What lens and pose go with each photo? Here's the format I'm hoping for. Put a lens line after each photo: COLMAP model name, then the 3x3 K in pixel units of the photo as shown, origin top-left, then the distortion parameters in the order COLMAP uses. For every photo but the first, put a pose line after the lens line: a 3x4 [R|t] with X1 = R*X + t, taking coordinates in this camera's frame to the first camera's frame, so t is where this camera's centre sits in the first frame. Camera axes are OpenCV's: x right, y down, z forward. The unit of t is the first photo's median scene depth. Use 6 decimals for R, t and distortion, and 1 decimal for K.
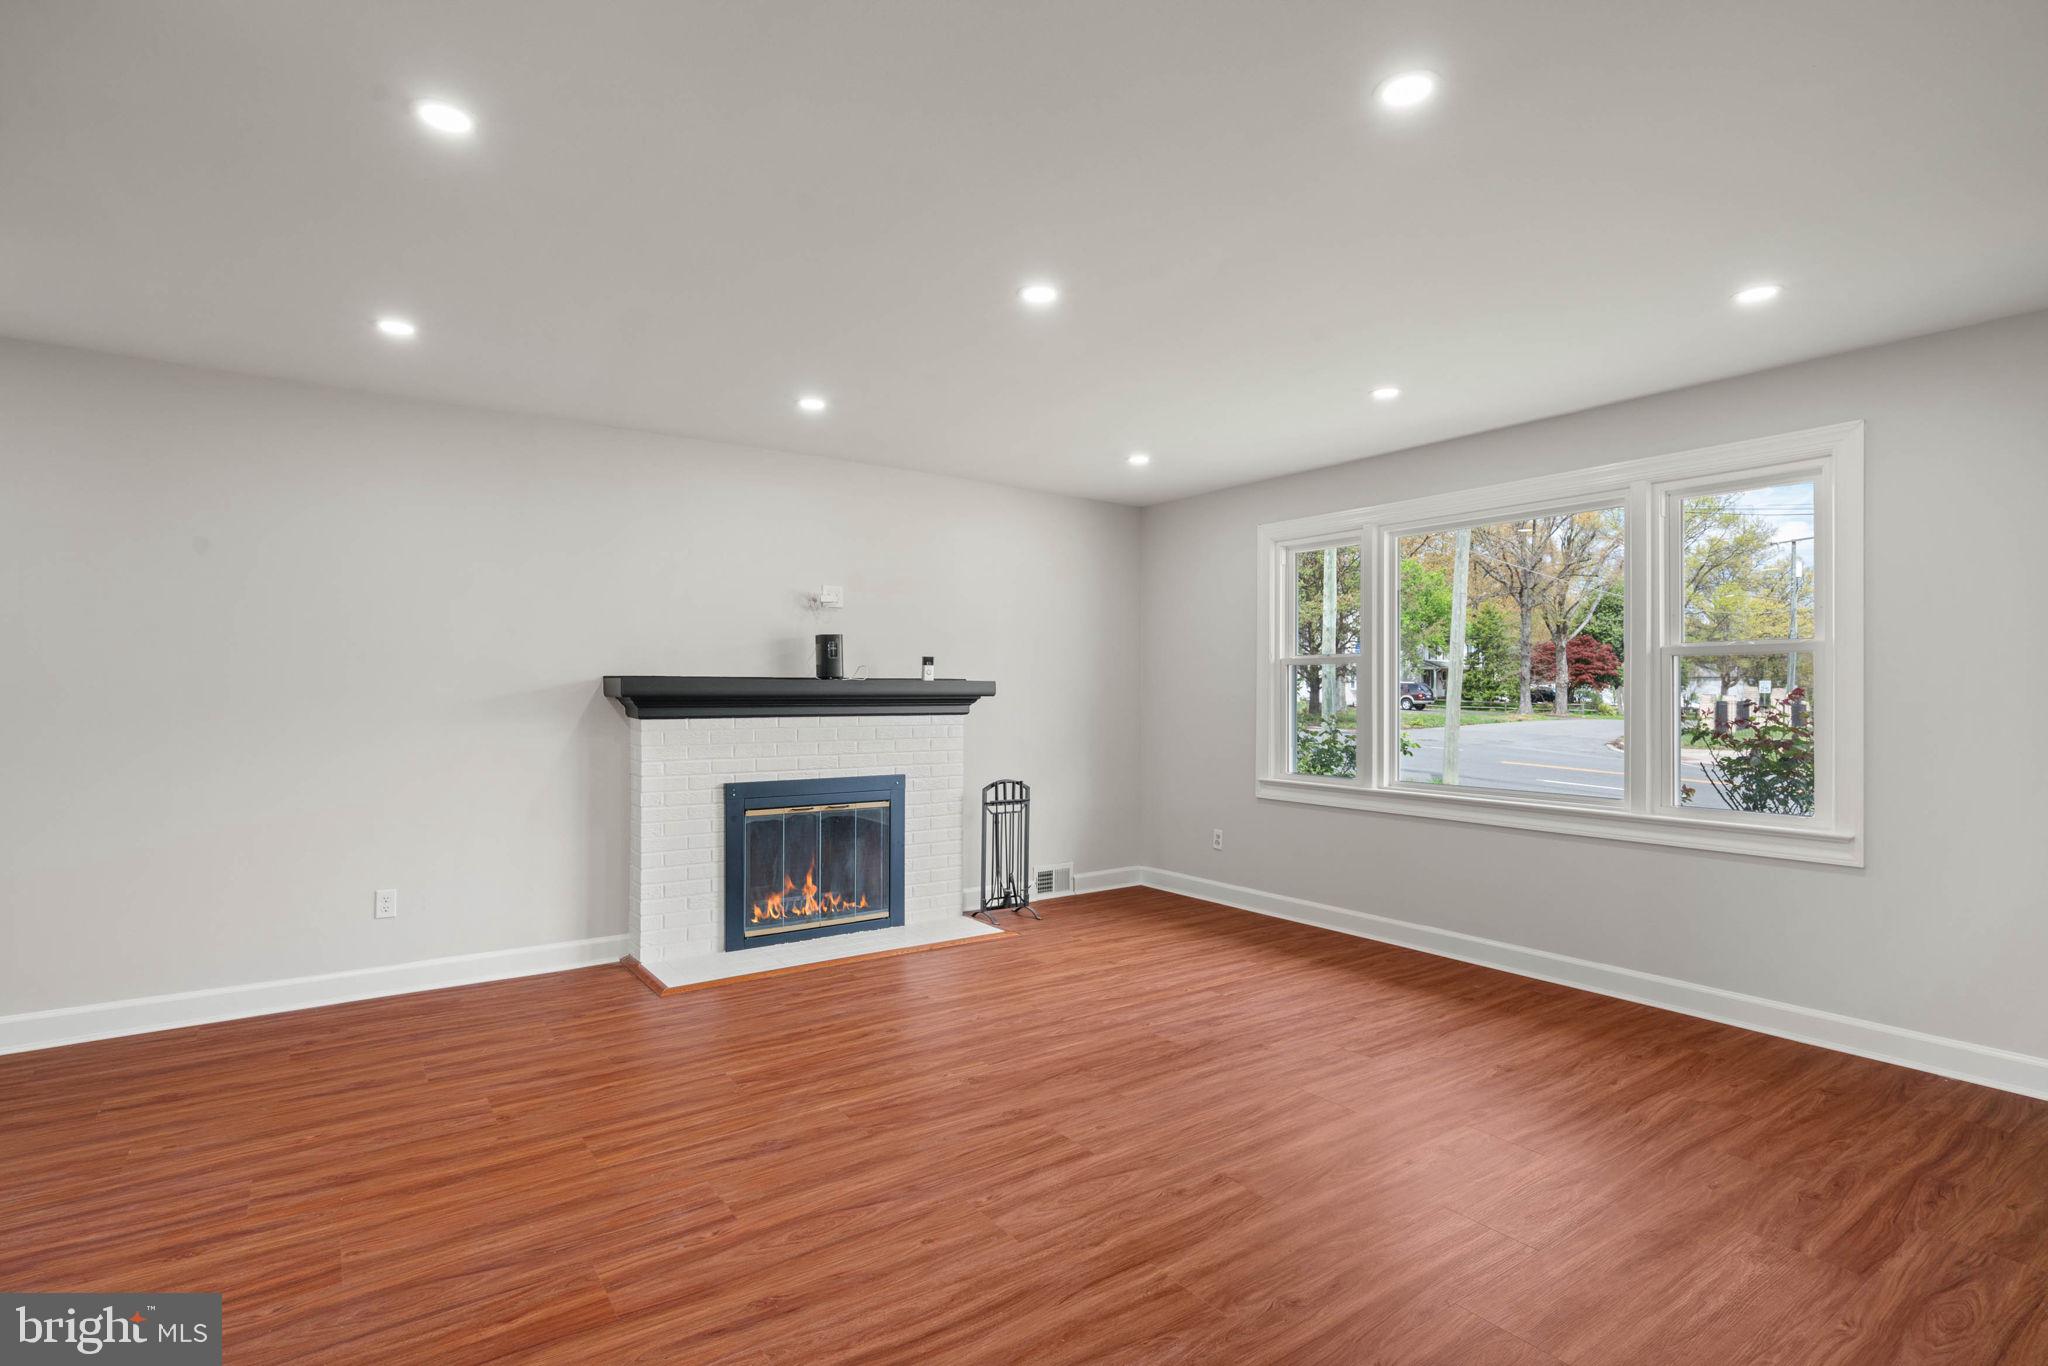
lens RADIAL K [[928.6, 0, 1019.5], [0, 928.6, 685.1], [0, 0, 1]] dist [-0.000272, 0.000524]
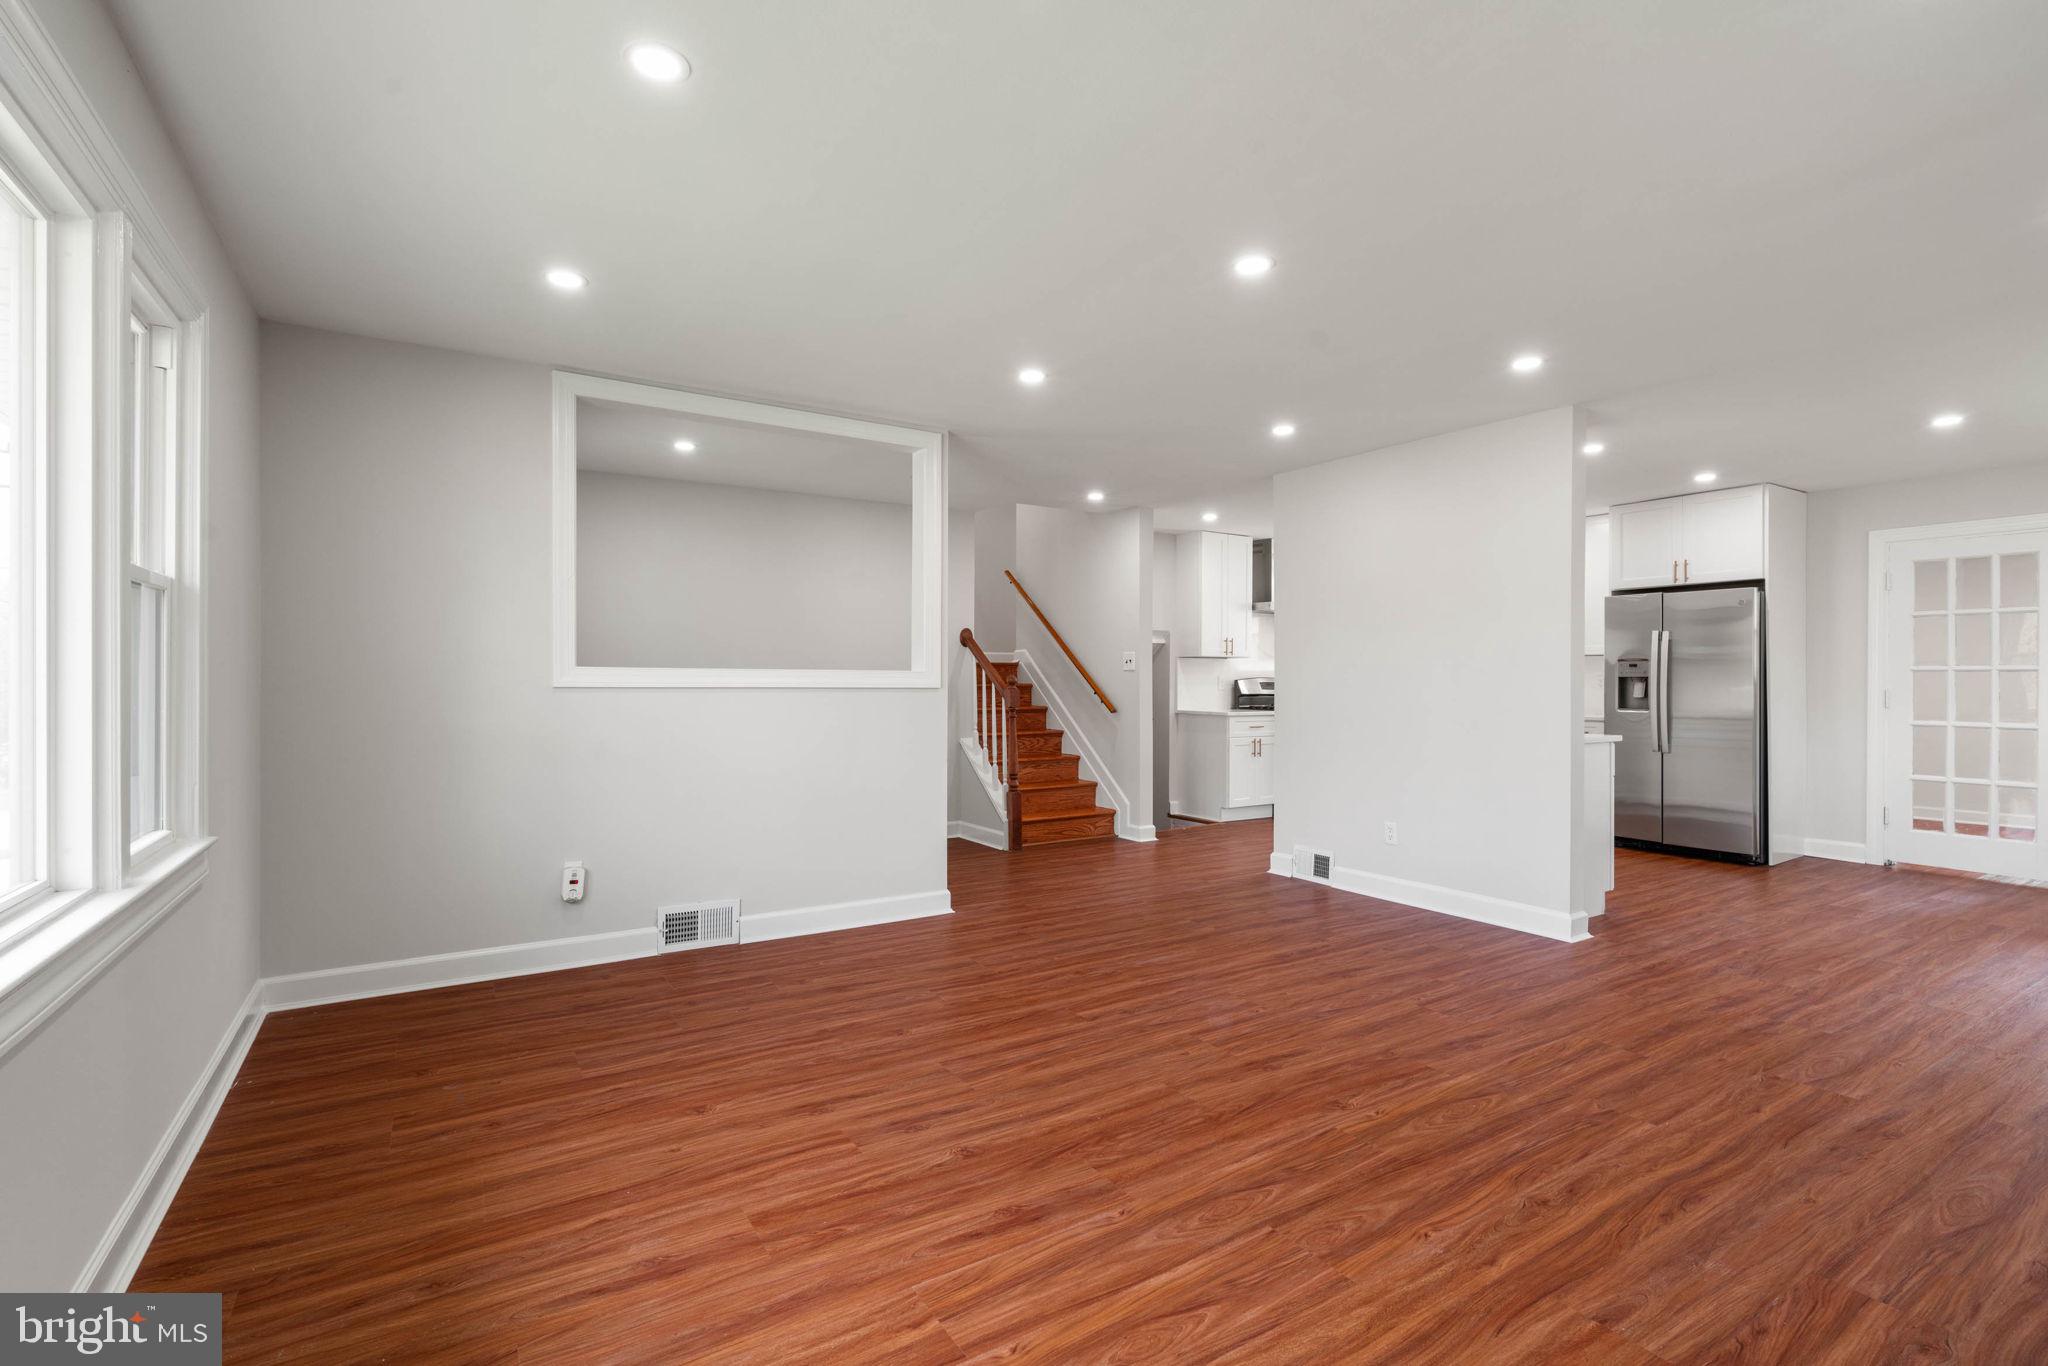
lens RADIAL K [[901.2, 0, 1024.0], [0, 901.2, 683.0], [0, 0, 1]] dist [0.000483, 0.000505]
pose [[-0.999134, -0.005258, 0.041270, 0.224865], [-0.005389, 0.999981, -0.003071, 0.038281], [-0.041253, -0.003291, -0.999143, 1.975290]]
